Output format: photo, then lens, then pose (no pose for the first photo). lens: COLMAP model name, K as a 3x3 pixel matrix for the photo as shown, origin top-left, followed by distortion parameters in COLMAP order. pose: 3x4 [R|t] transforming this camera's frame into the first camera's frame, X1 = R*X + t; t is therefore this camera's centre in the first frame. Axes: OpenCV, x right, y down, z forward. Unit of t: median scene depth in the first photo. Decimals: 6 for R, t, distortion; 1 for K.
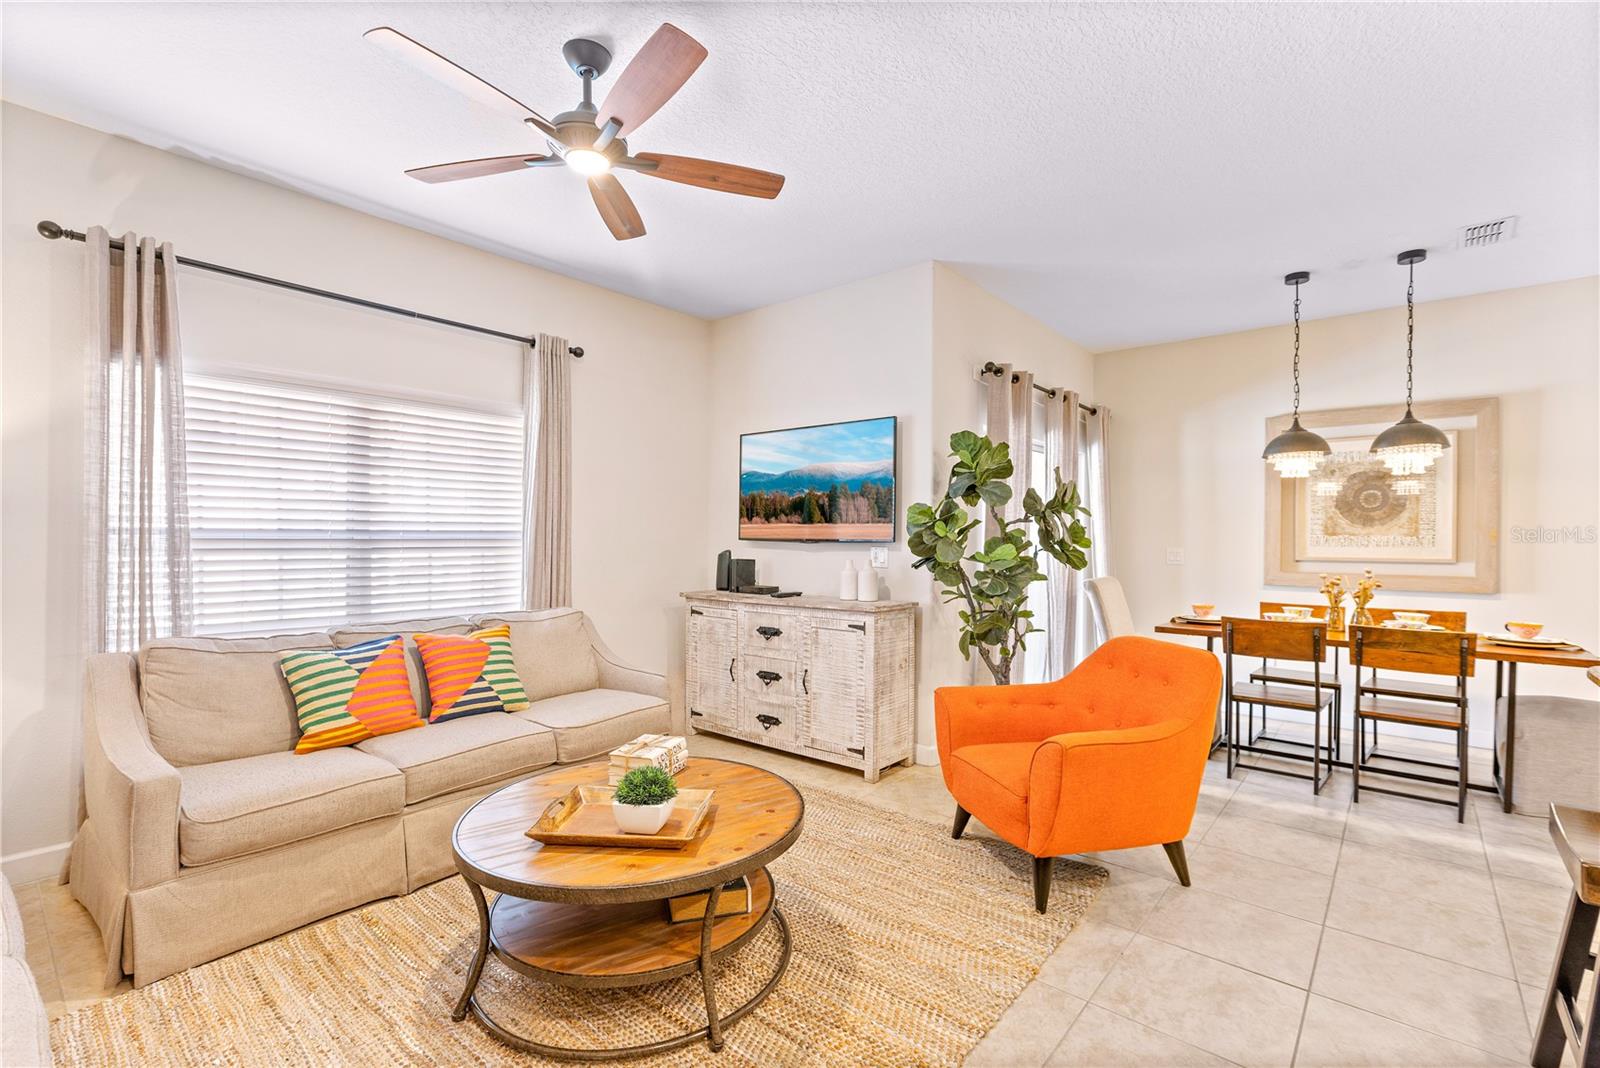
lens RADIAL K [[722.2, 0, 800.0], [0, 722.2, 534.0], [0, 0, 1]] dist [0.001887, 0.000342]
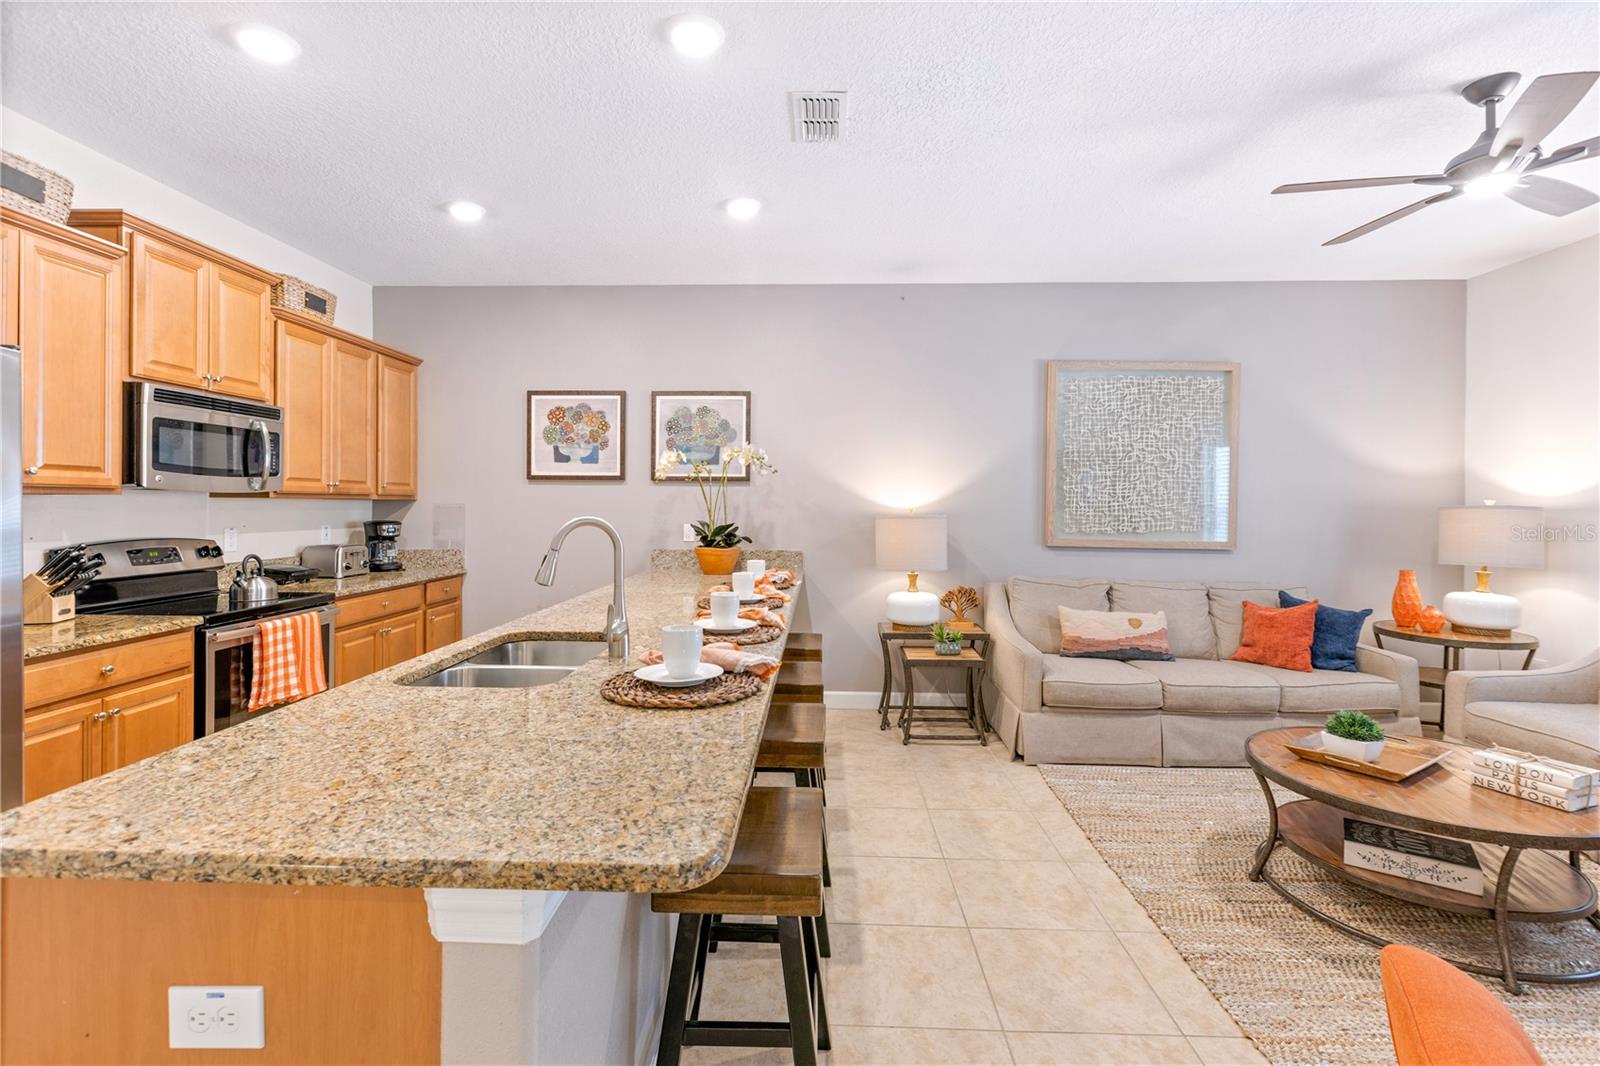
lens RADIAL K [[727.5, 0, 797.9], [0, 727.5, 502.6], [0, 0, 1]] dist [0.001913, -0.000686]
pose [[-0.784334, -0.014168, -0.620177, 0.946705], [-0.012631, 0.999897, -0.006868, -0.013224], [0.620210, 0.002447, -0.784432, 0.983935]]
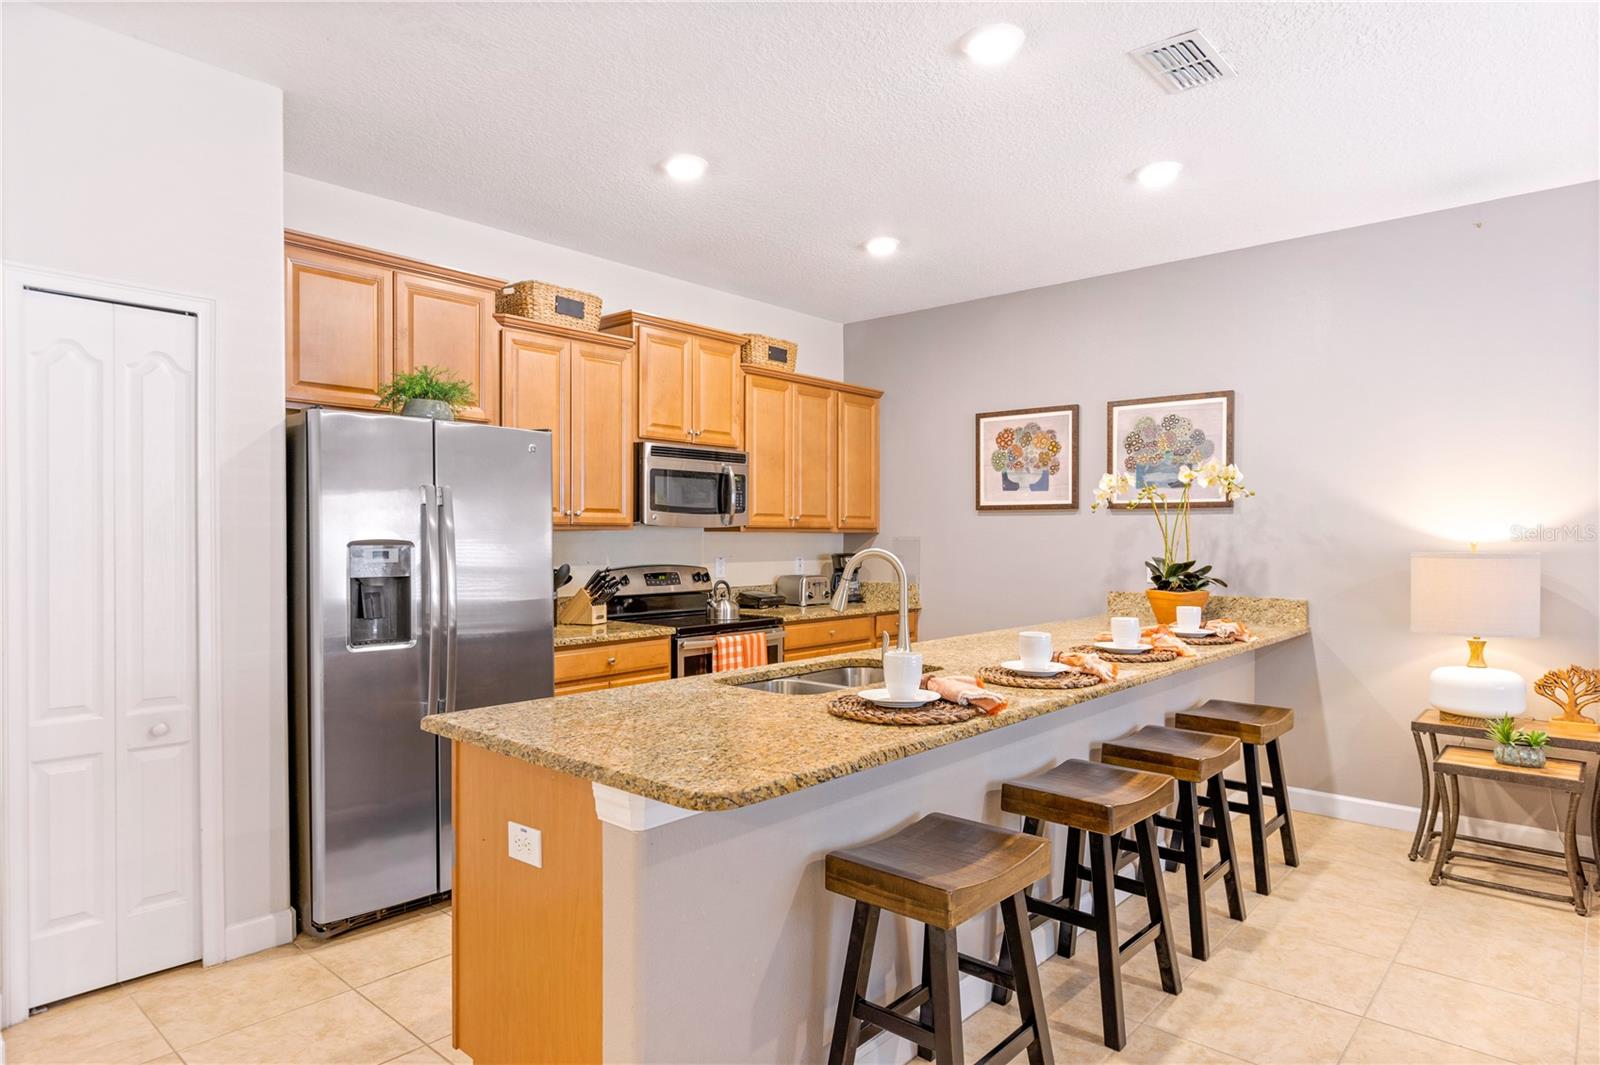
lens RADIAL K [[922.9, 0, 803.2], [0, 922.9, 542.7], [0, 0, 1]] dist [-0.004320, -0.001218]
pose [[-0.999761, -0.011874, 0.018364, 0.726294], [-0.011686, 0.999879, 0.010289, -0.017034], [-0.018484, 0.010072, -0.999778, 1.252474]]
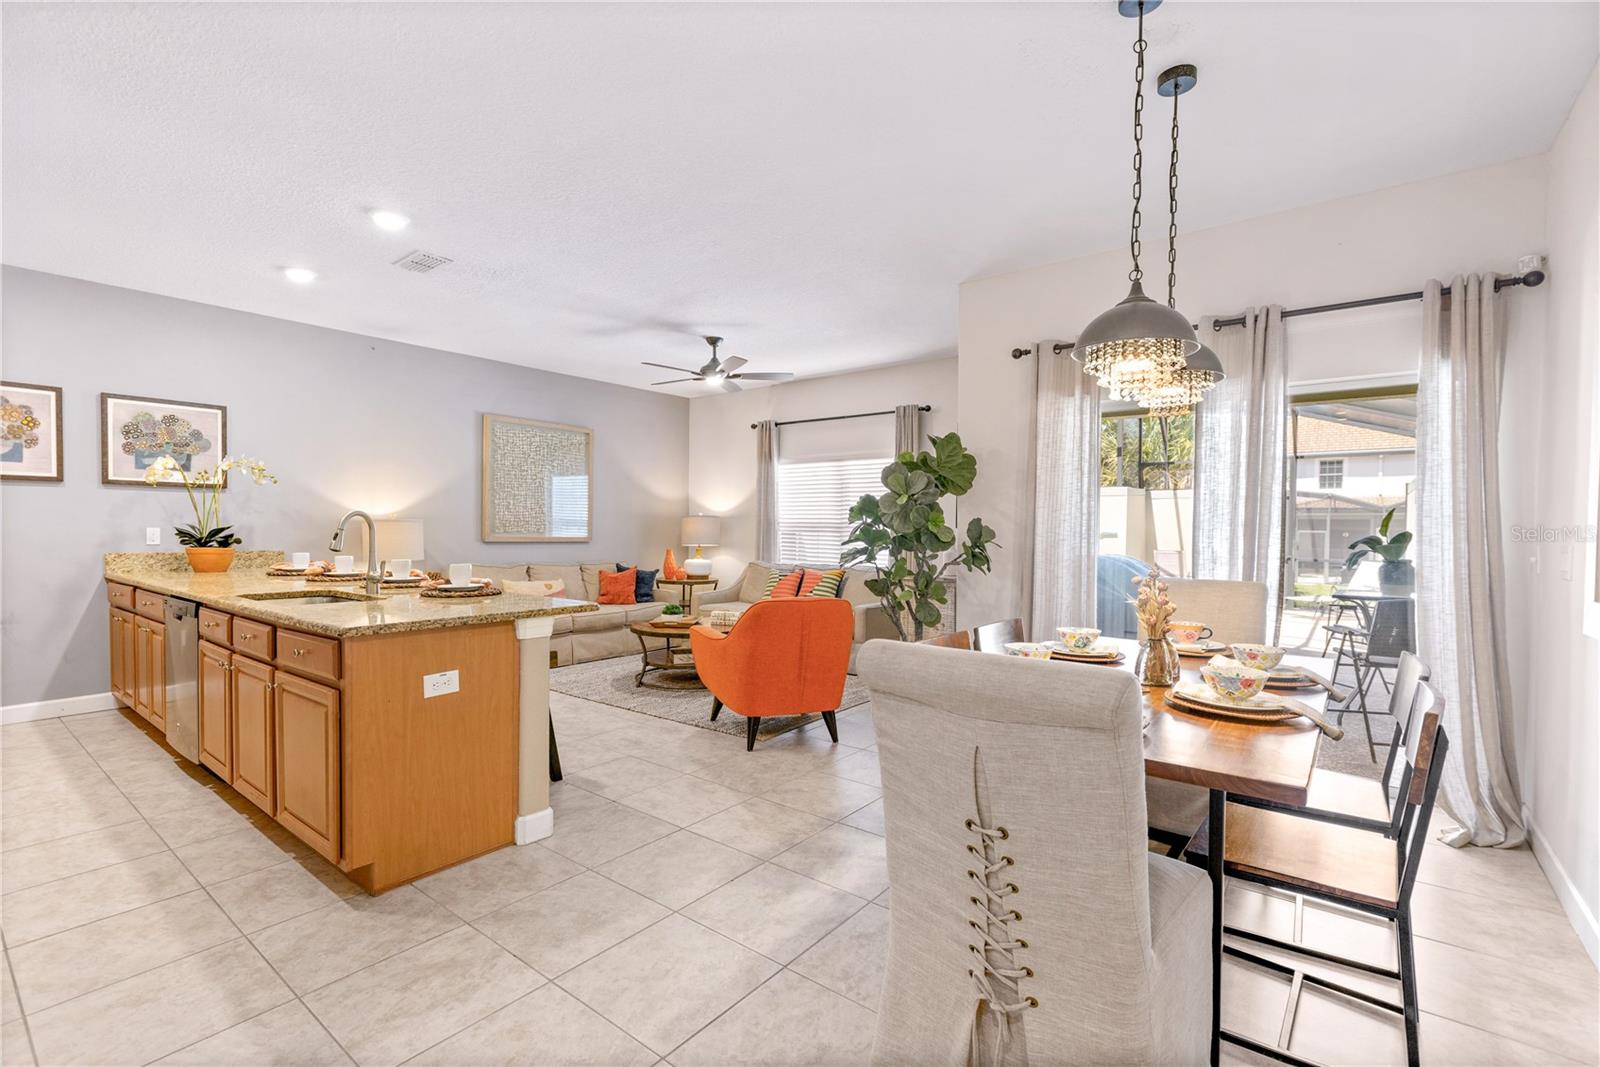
lens RADIAL K [[715.0, 0, 788.0], [0, 715.0, 541.7], [0, 0, 1]] dist [0.002086, 0.000339]
pose [[0.028360, 0.013902, -0.999501, 1.846602], [-0.007004, 0.999882, 0.013709, 0.027482], [0.999573, 0.006611, 0.028454, 0.969170]]
